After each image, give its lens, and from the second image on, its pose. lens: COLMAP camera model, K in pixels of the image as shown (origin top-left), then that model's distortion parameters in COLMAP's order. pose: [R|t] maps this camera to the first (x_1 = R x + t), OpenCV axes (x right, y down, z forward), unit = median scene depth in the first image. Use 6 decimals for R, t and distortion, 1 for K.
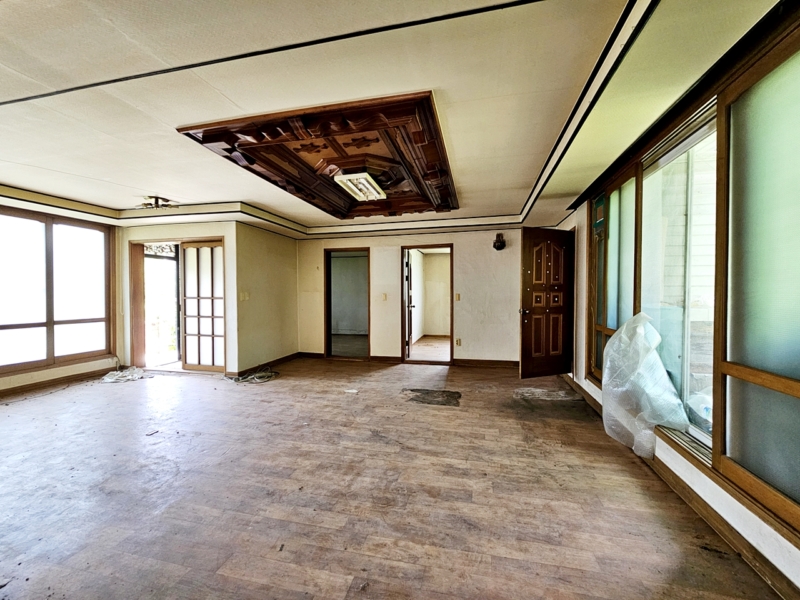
lens RADIAL K [[327.7, 0, 400.0], [0, 327.7, 300.0], [0, 0, 1]] dist [-0.002115, 0.000831]
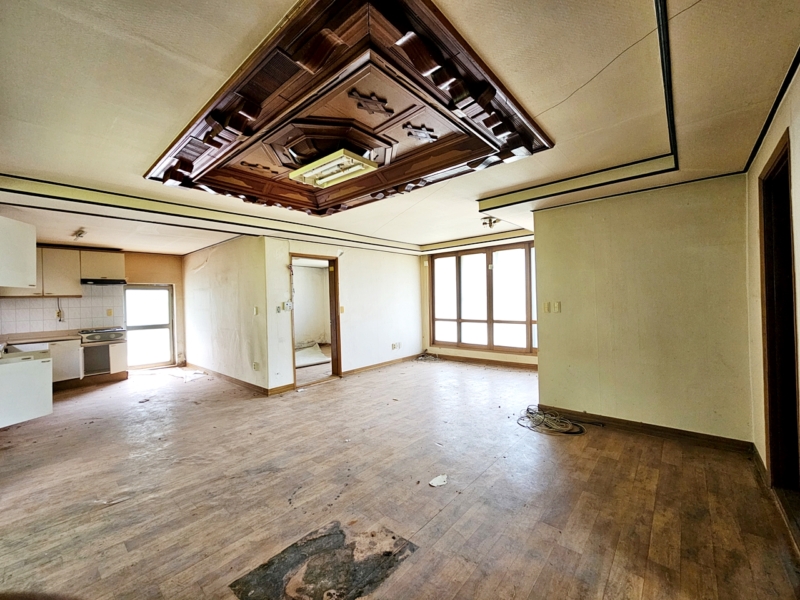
lens RADIAL K [[327.7, 0, 400.0], [0, 327.7, 300.0], [0, 0, 1]] dist [-0.002115, 0.000831]
pose [[-0.460530, 0.017665, -0.887468, 0.589301], [0.012242, 0.999833, 0.013549, -0.070172], [0.887560, -0.004625, -0.460670, 1.825610]]
